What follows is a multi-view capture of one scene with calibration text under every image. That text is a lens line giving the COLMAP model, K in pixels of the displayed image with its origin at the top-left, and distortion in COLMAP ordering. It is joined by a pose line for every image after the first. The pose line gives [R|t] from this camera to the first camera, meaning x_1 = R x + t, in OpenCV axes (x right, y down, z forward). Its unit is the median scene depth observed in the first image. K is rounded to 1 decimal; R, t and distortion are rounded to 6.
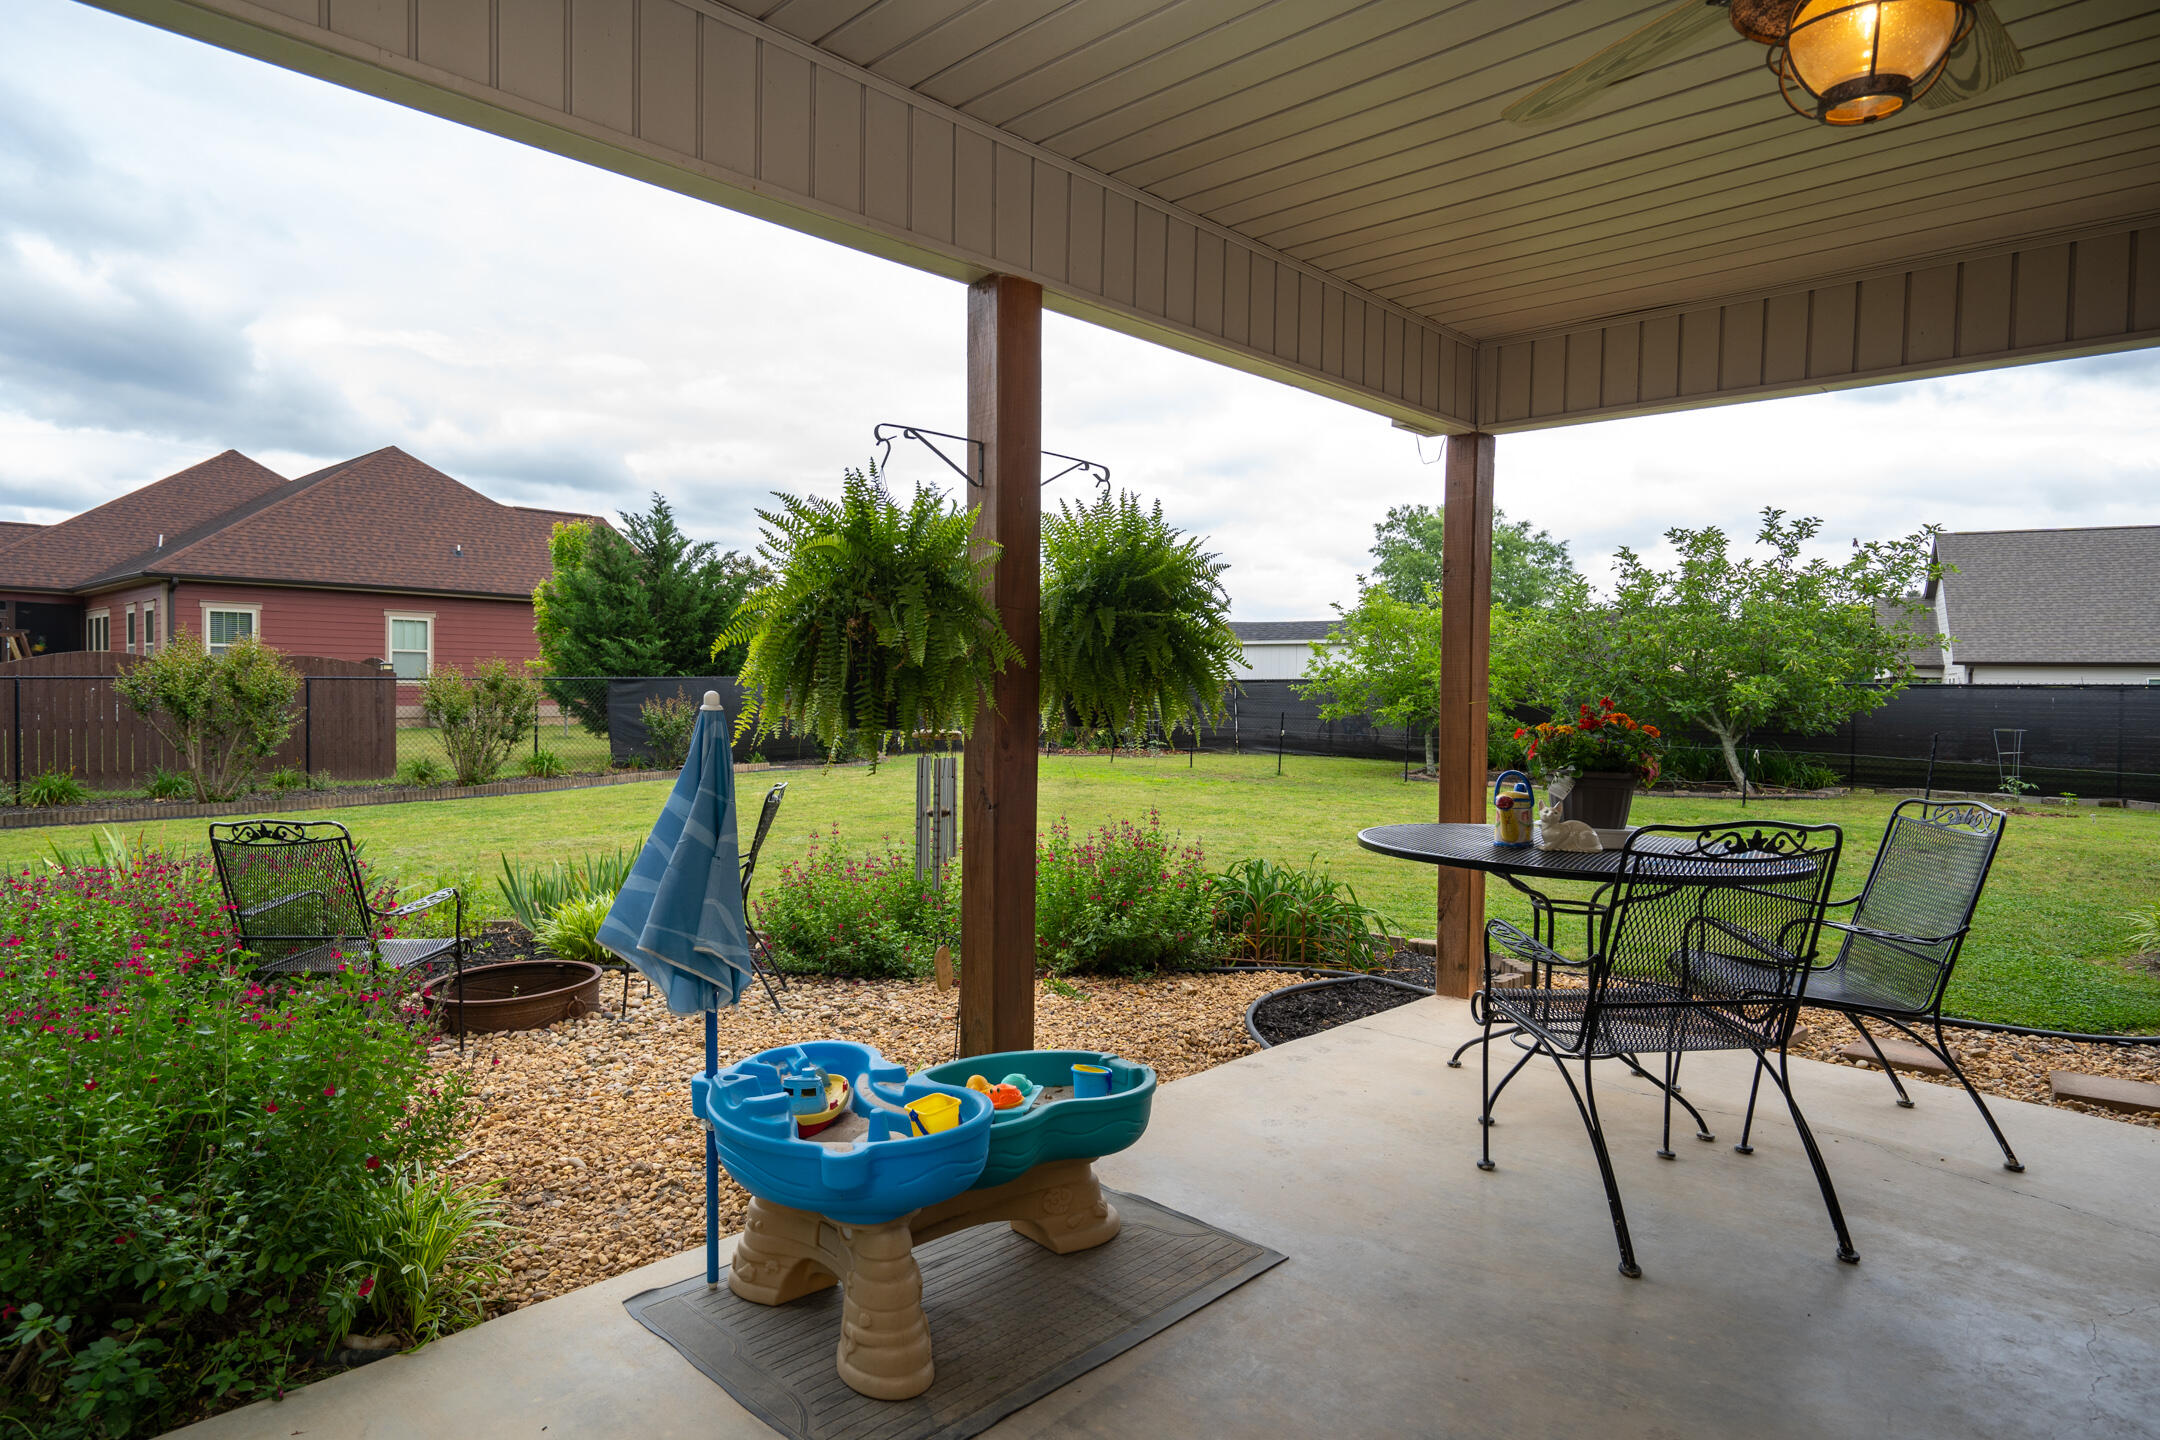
lens RADIAL K [[1255.4, 0, 1067.4], [0, 1255.4, 720.5], [0, 0, 1]] dist [0.005133, 0.001207]
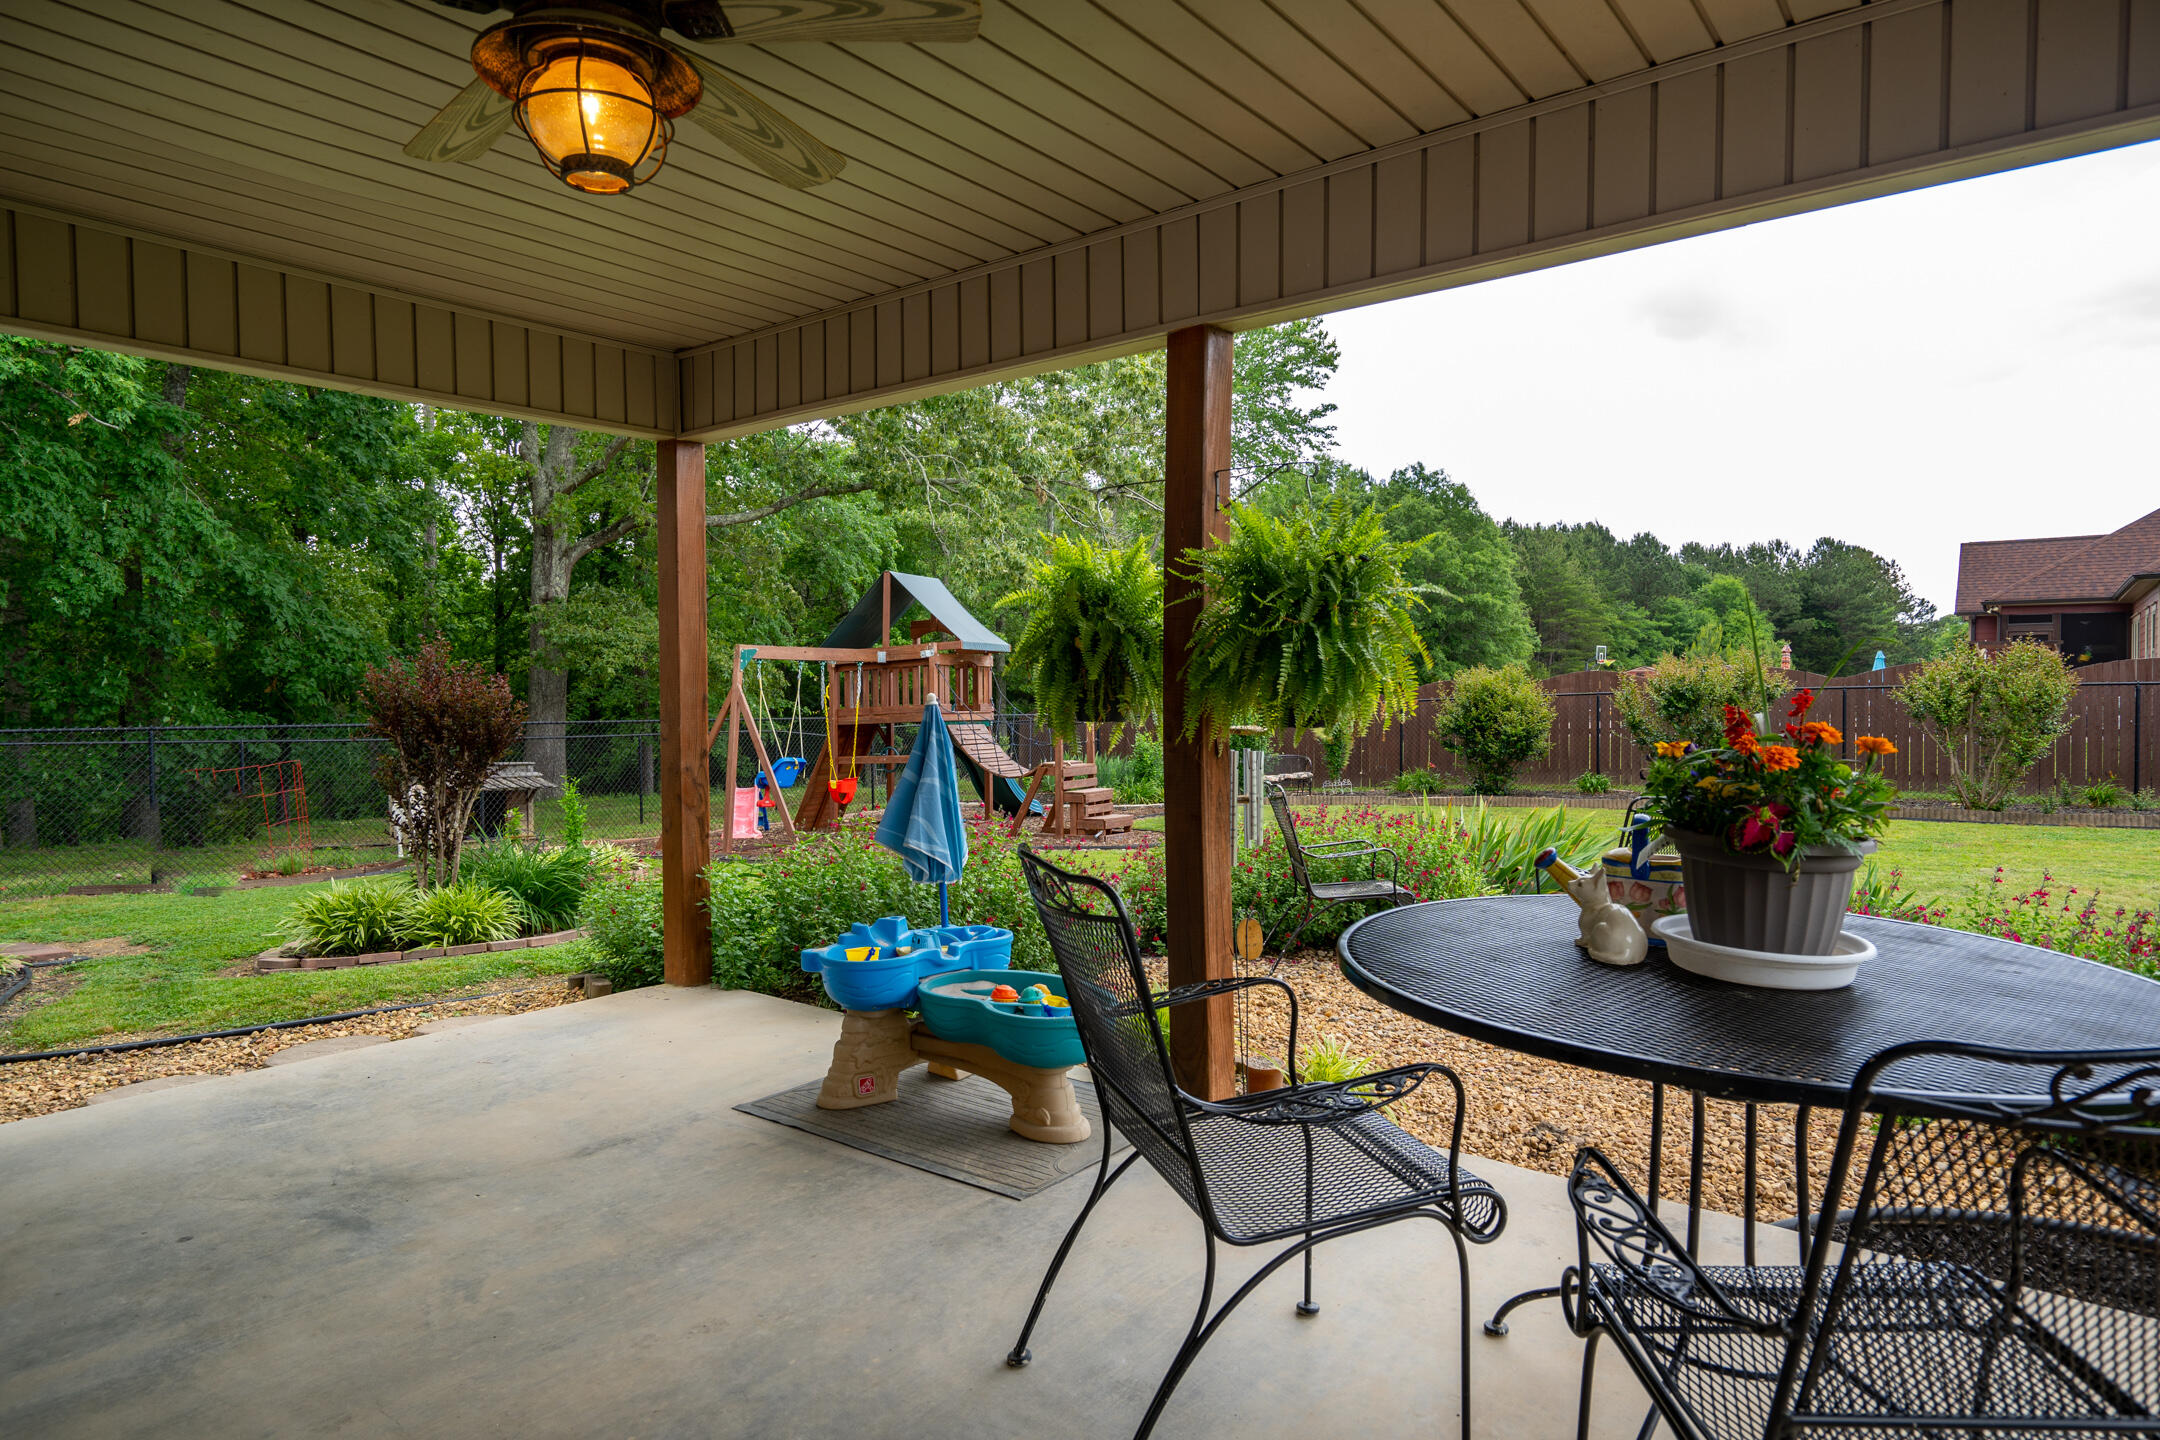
lens RADIAL K [[1255.4, 0, 1066.6], [0, 1255.4, 718.2], [0, 0, 1]] dist [0.005133, 0.001207]
pose [[0.110686, 0.013281, -0.993767, 0.226508], [-0.023164, 0.999674, 0.010780, -0.001797], [0.993585, 0.021827, 0.110958, 0.161119]]
